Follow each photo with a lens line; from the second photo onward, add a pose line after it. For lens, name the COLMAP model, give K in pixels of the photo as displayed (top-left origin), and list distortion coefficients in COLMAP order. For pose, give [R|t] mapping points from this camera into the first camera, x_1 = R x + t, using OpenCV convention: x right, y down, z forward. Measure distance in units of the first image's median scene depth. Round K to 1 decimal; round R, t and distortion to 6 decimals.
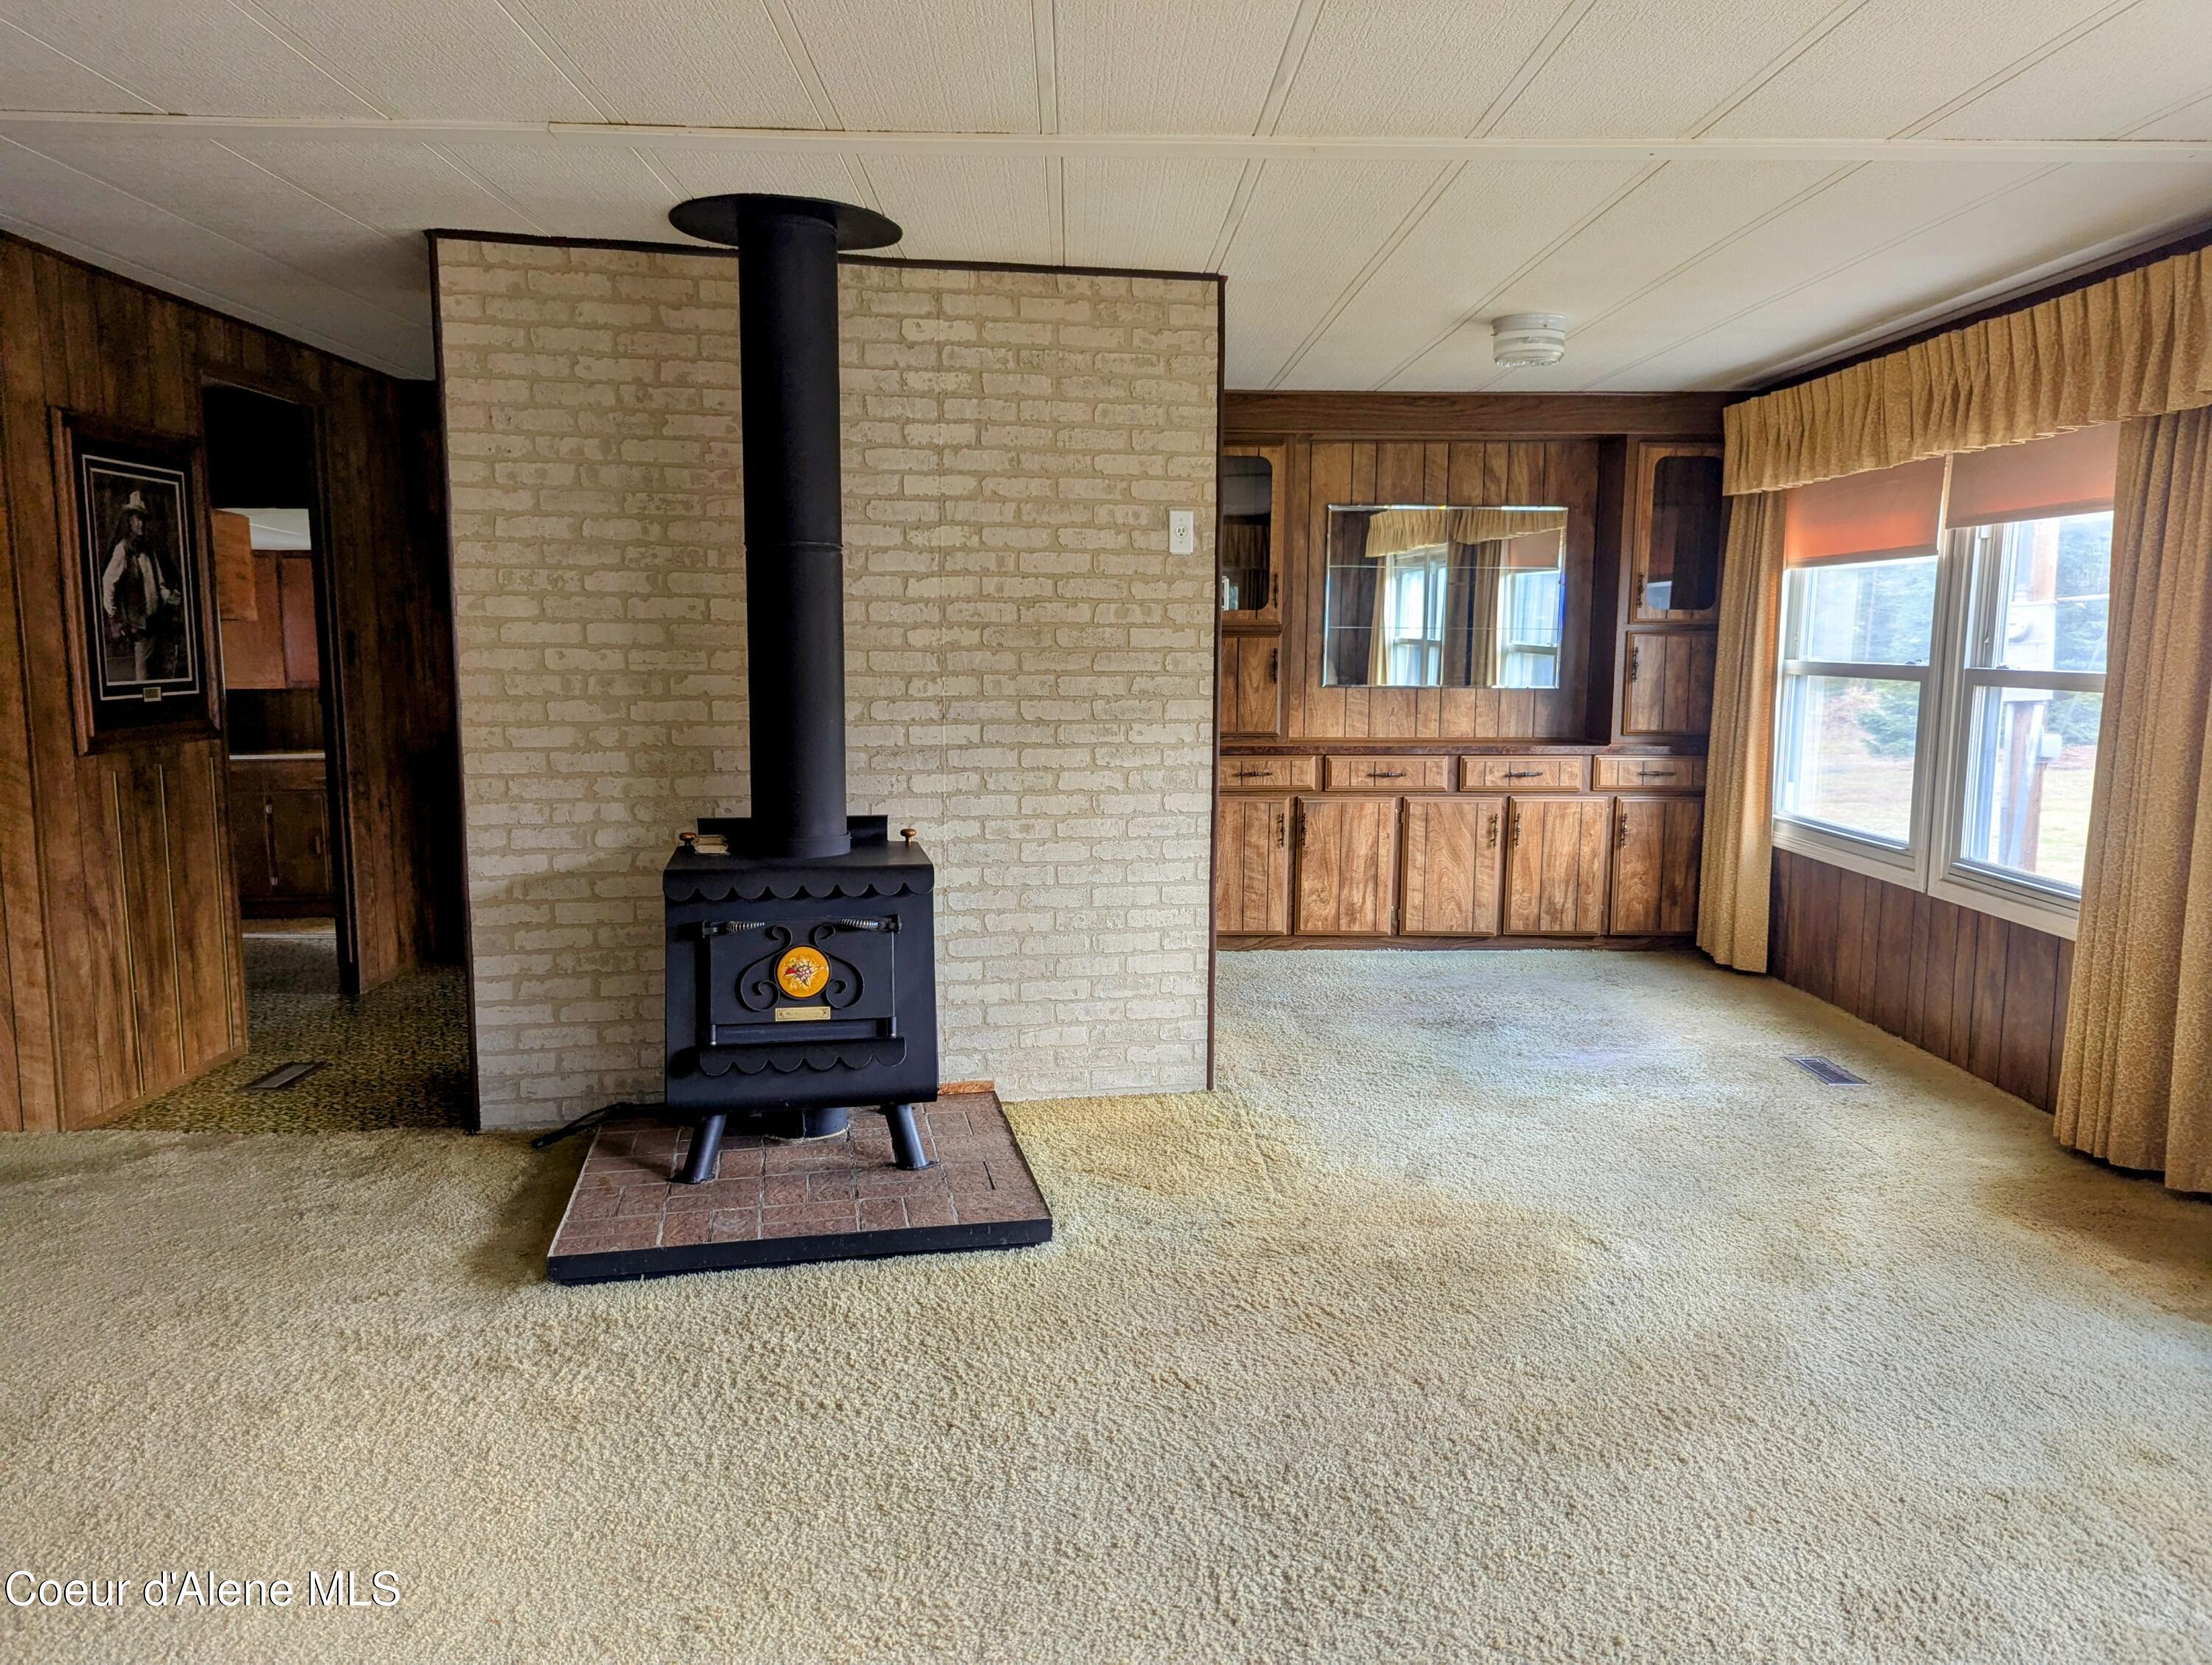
lens RADIAL K [[1569.3, 0, 1102.7], [0, 1569.3, 832.2], [0, 0, 1]] dist [0.041146, -0.013327]
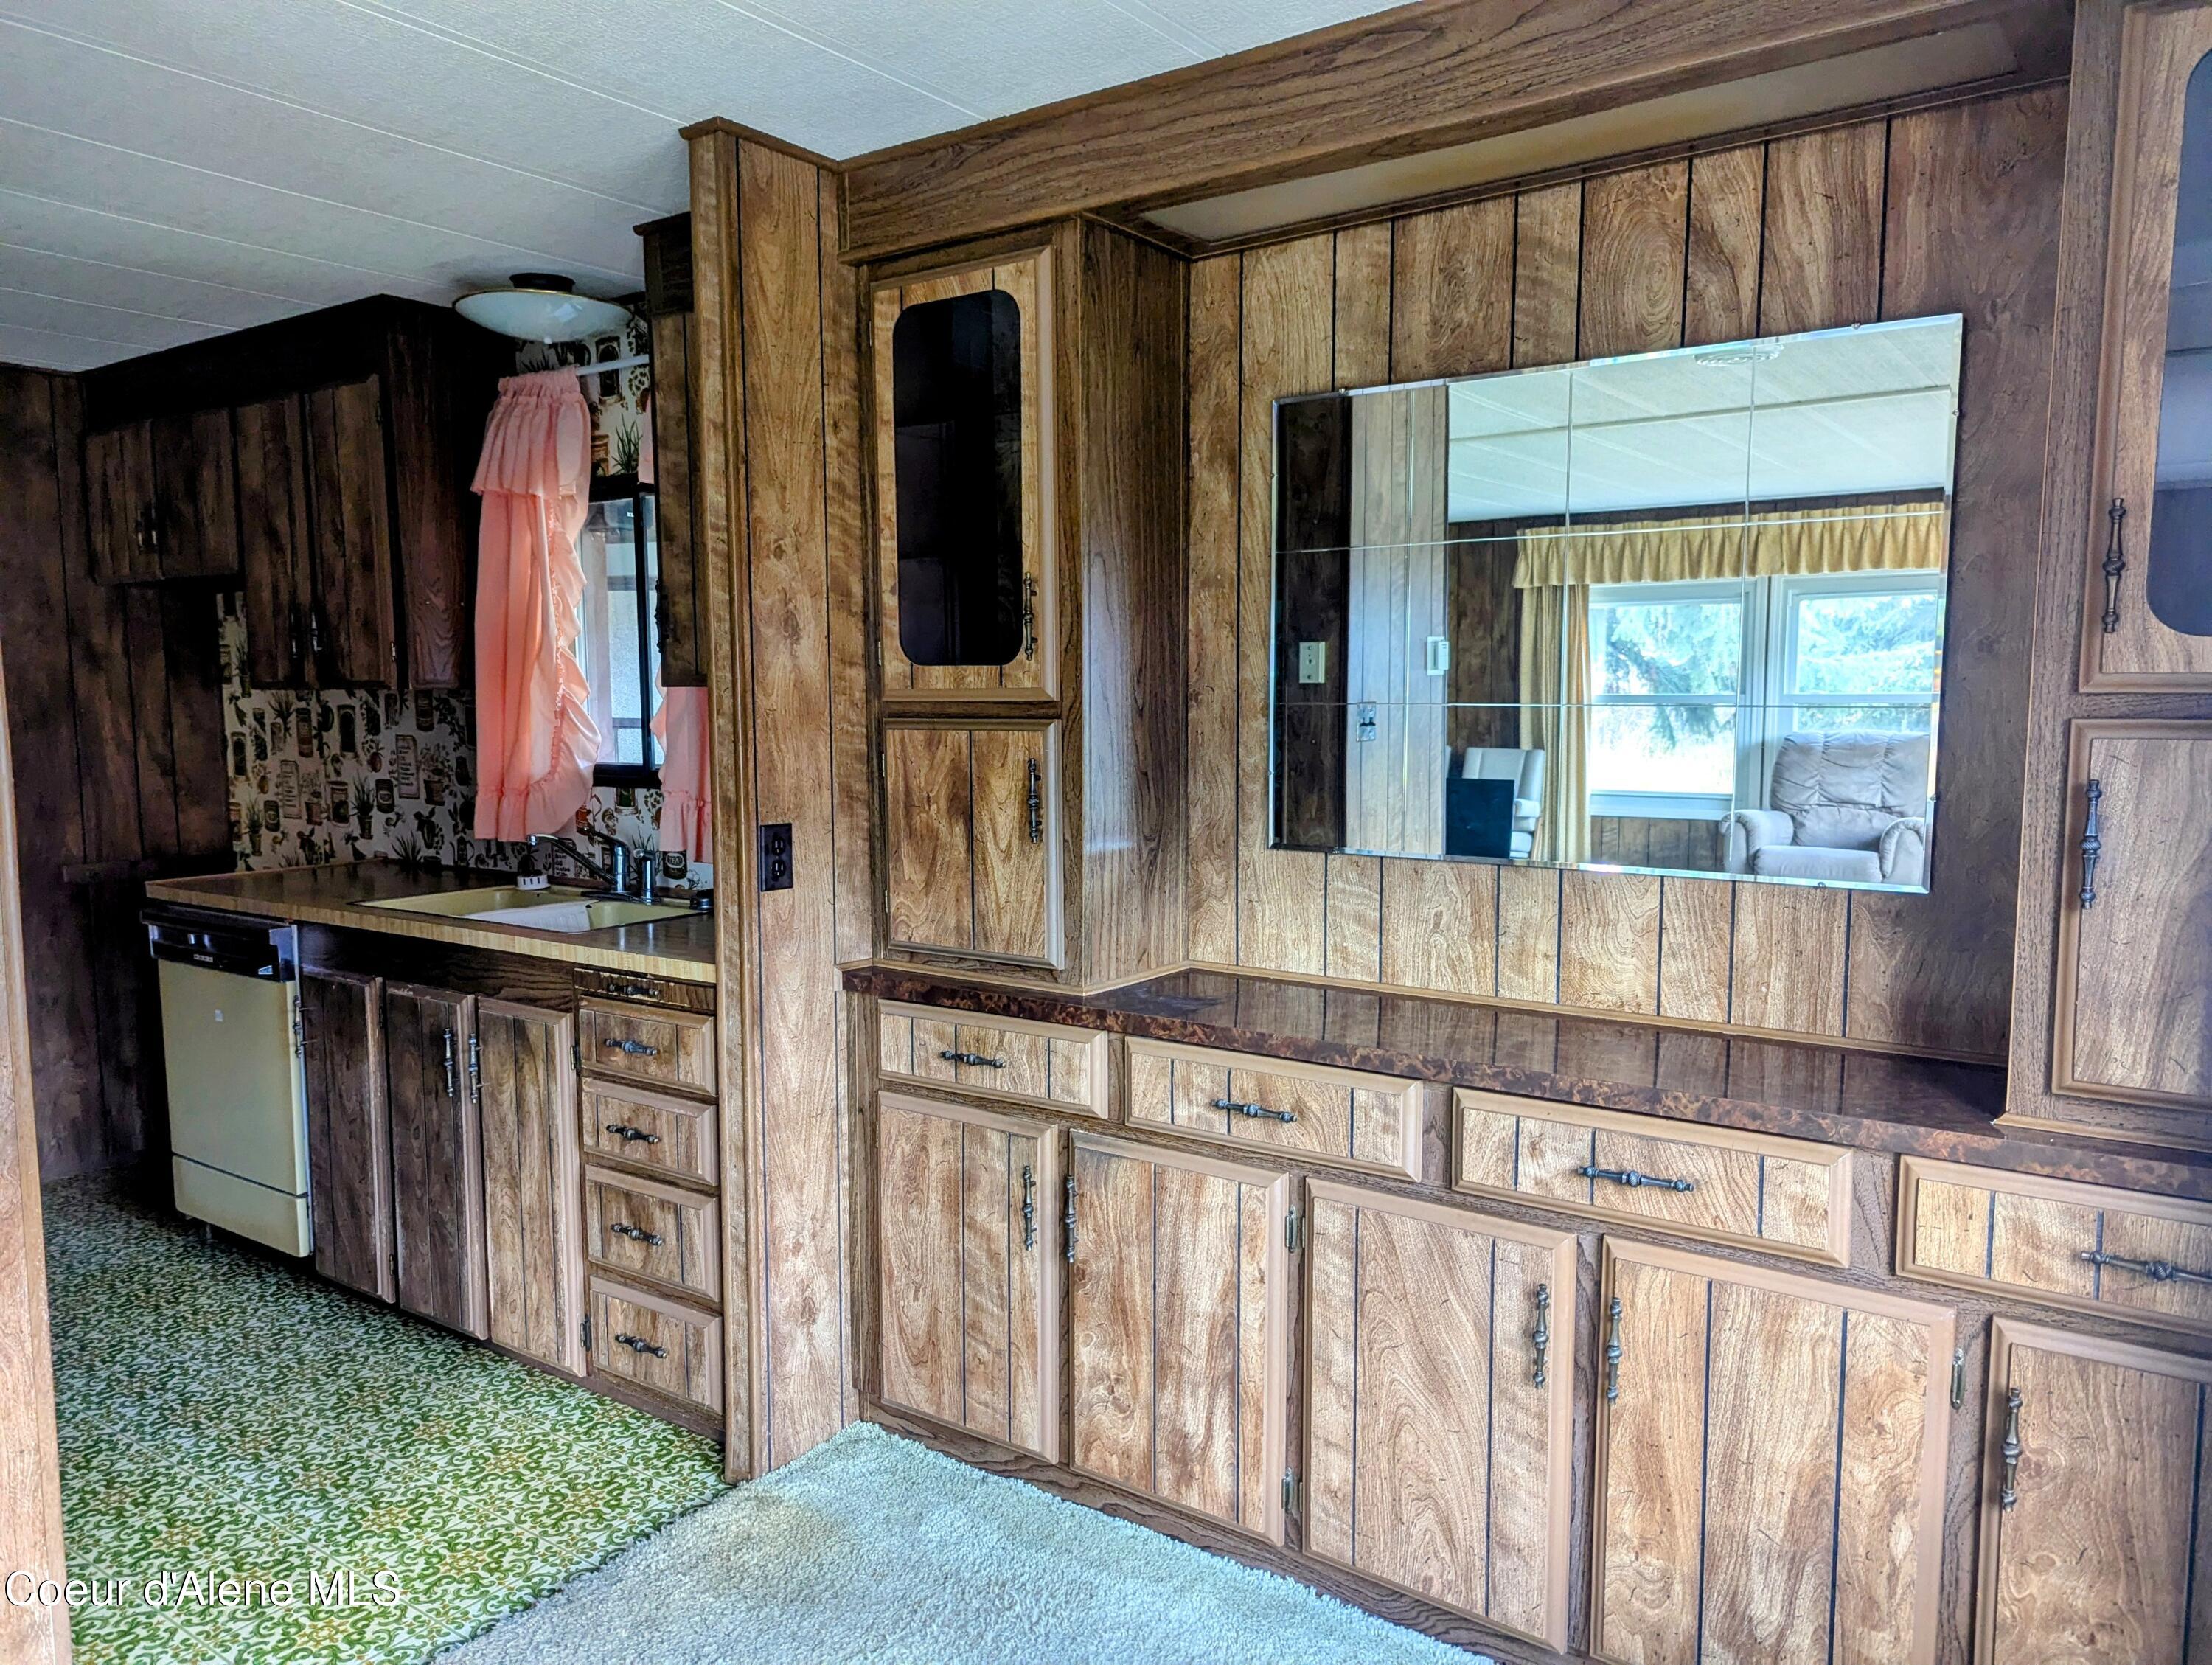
lens RADIAL K [[1569.3, 0, 1106.4], [0, 1569.3, 836.8], [0, 0, 1]] dist [0.041146, -0.013327]
pose [[0.798594, 0.049552, -0.599827, 0.366165], [-0.064976, 0.997879, -0.004071, -0.095429], [0.598353, 0.042225, 0.800119, 0.681783]]
